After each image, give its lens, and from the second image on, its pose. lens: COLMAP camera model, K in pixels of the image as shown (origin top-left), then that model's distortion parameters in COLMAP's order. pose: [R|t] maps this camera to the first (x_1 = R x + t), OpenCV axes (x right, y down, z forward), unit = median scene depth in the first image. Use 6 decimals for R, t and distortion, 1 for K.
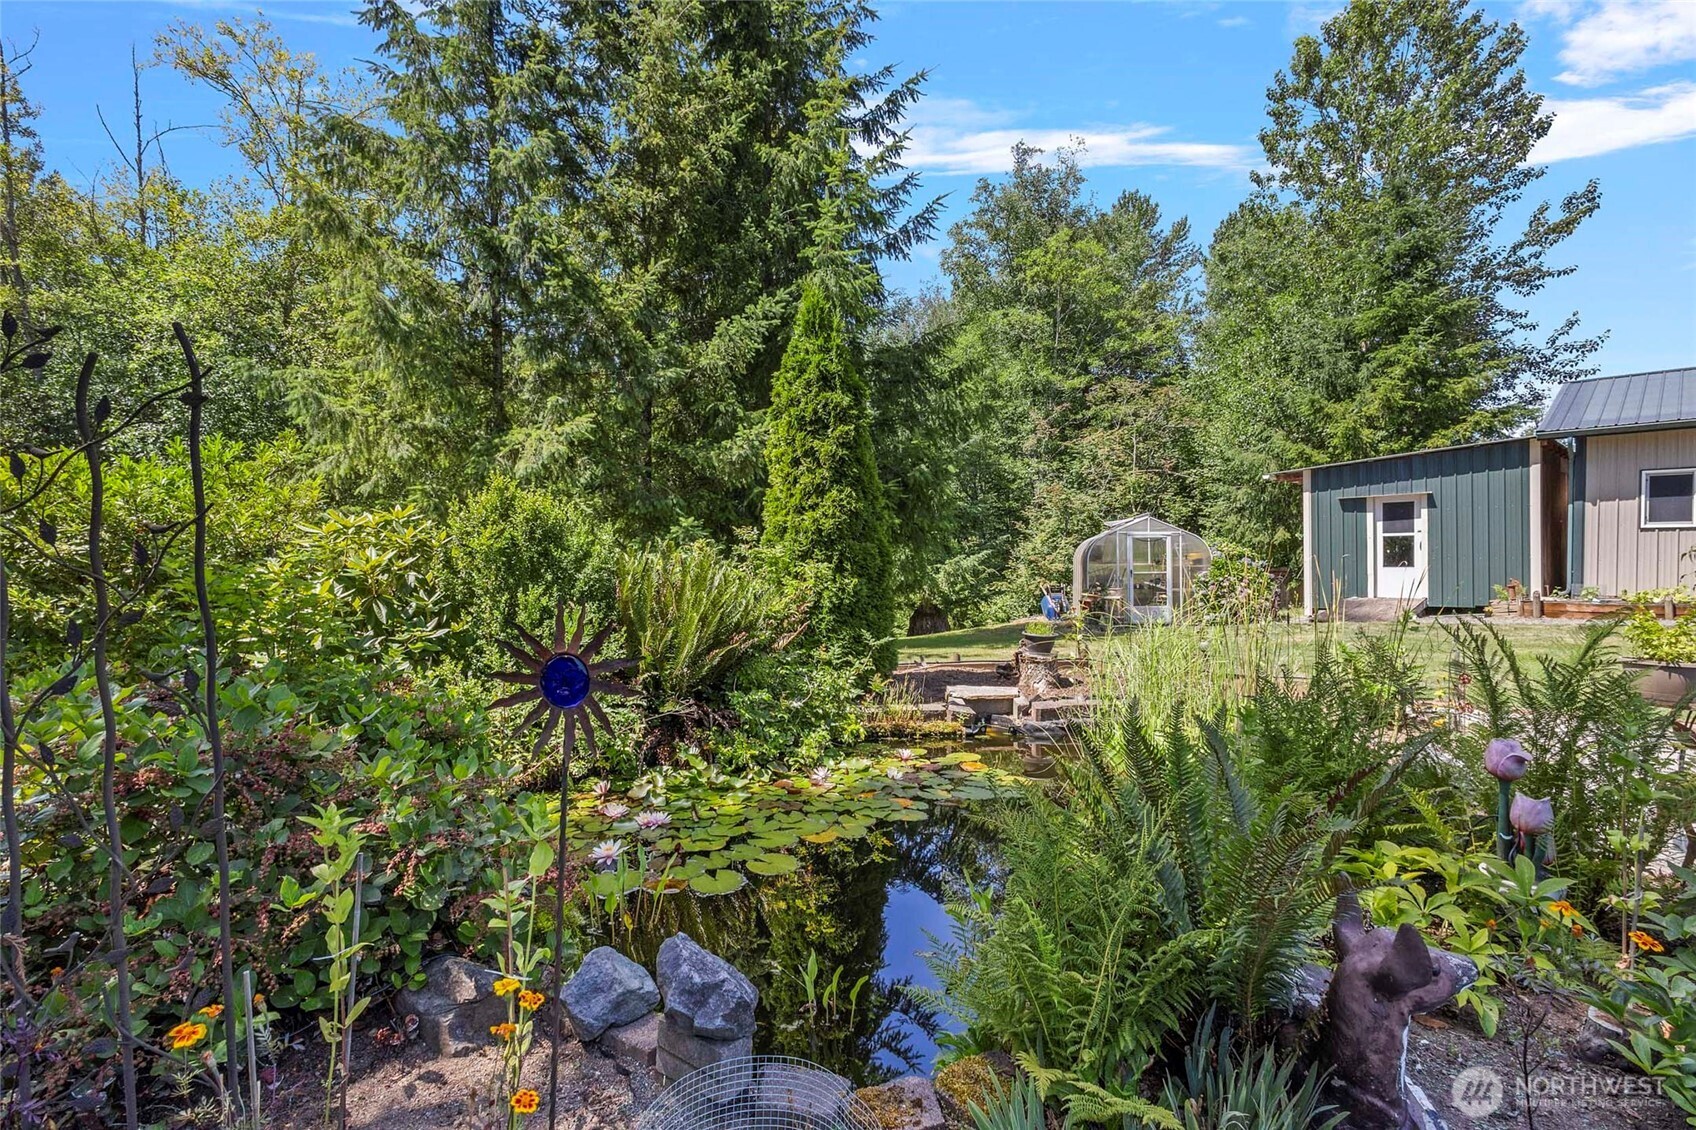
lens RADIAL K [[788.7, 0, 837.9], [0, 788.7, 560.4], [0, 0, 1]] dist [0.002137, -0.000465]
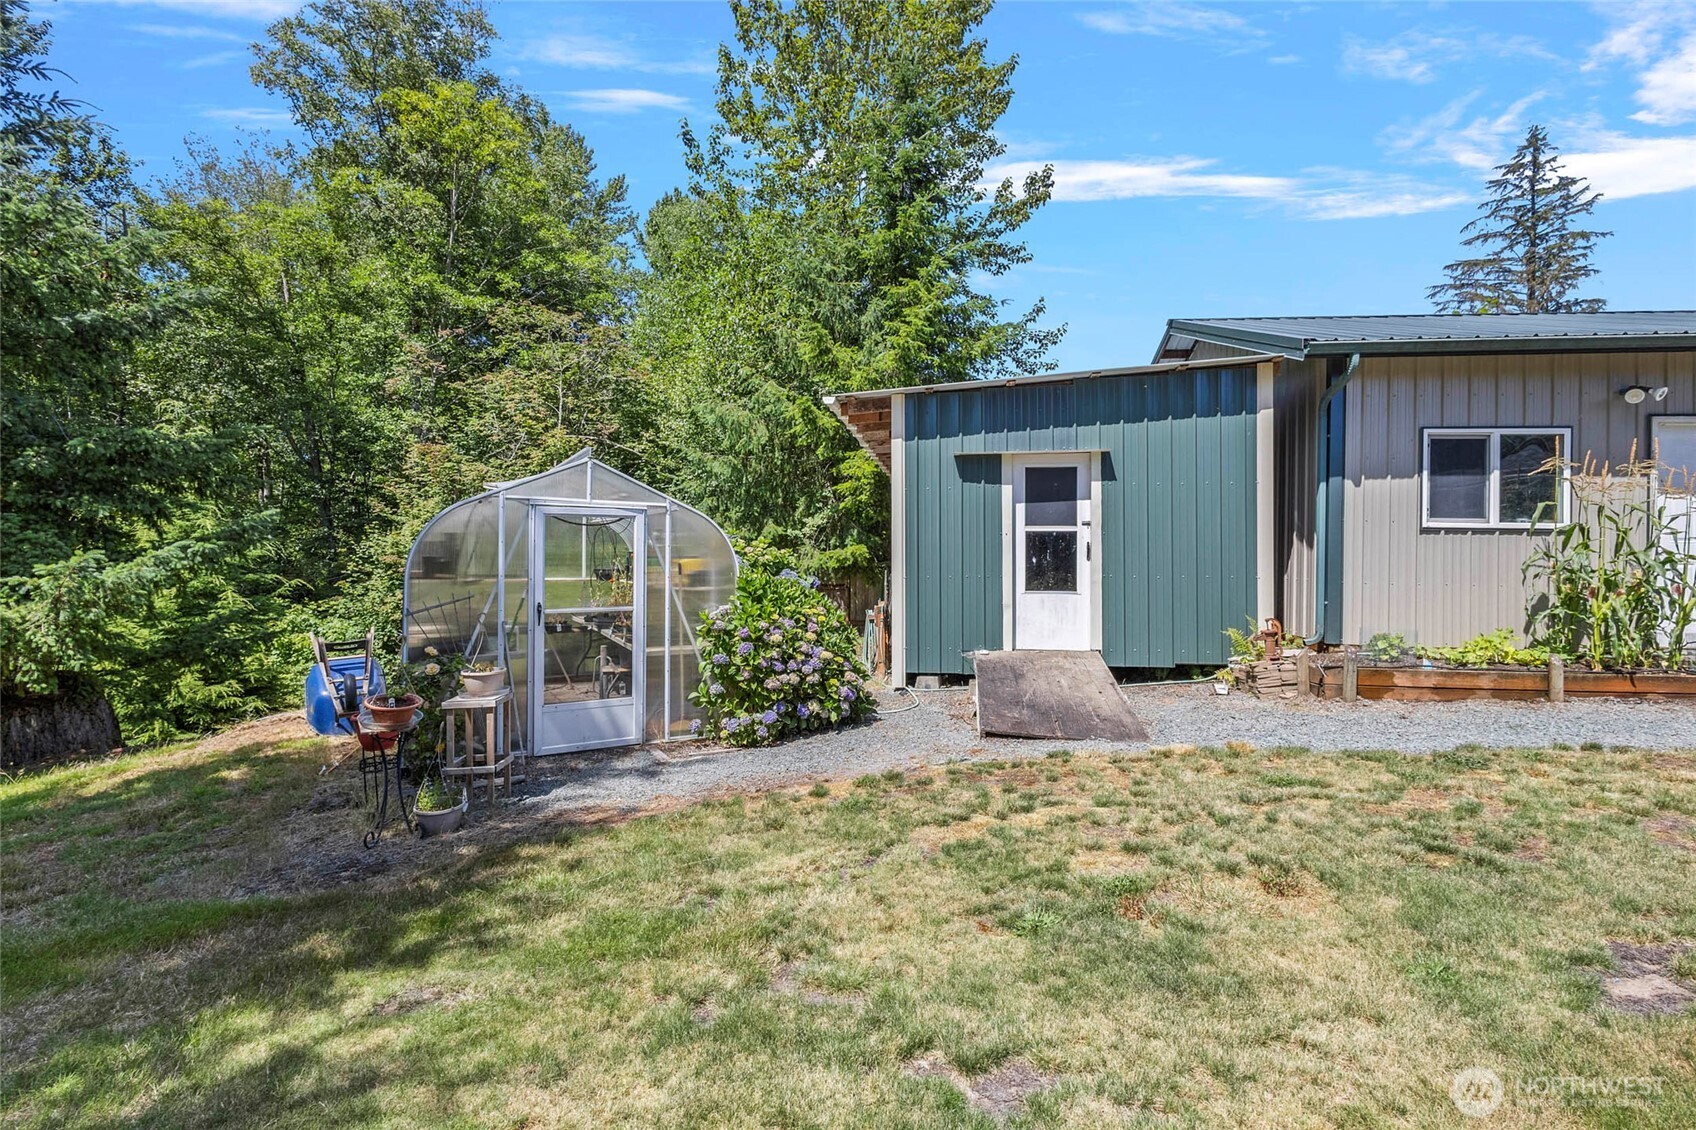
lens RADIAL K [[788.7, 0, 839.5], [0, 788.7, 556.5], [0, 0, 1]] dist [0.002137, -0.000465]
pose [[0.765629, 0.015577, 0.643094, 0.178904], [-0.012104, 0.999879, -0.009808, -0.005036], [-0.643169, -0.000275, 0.765724, 0.463296]]
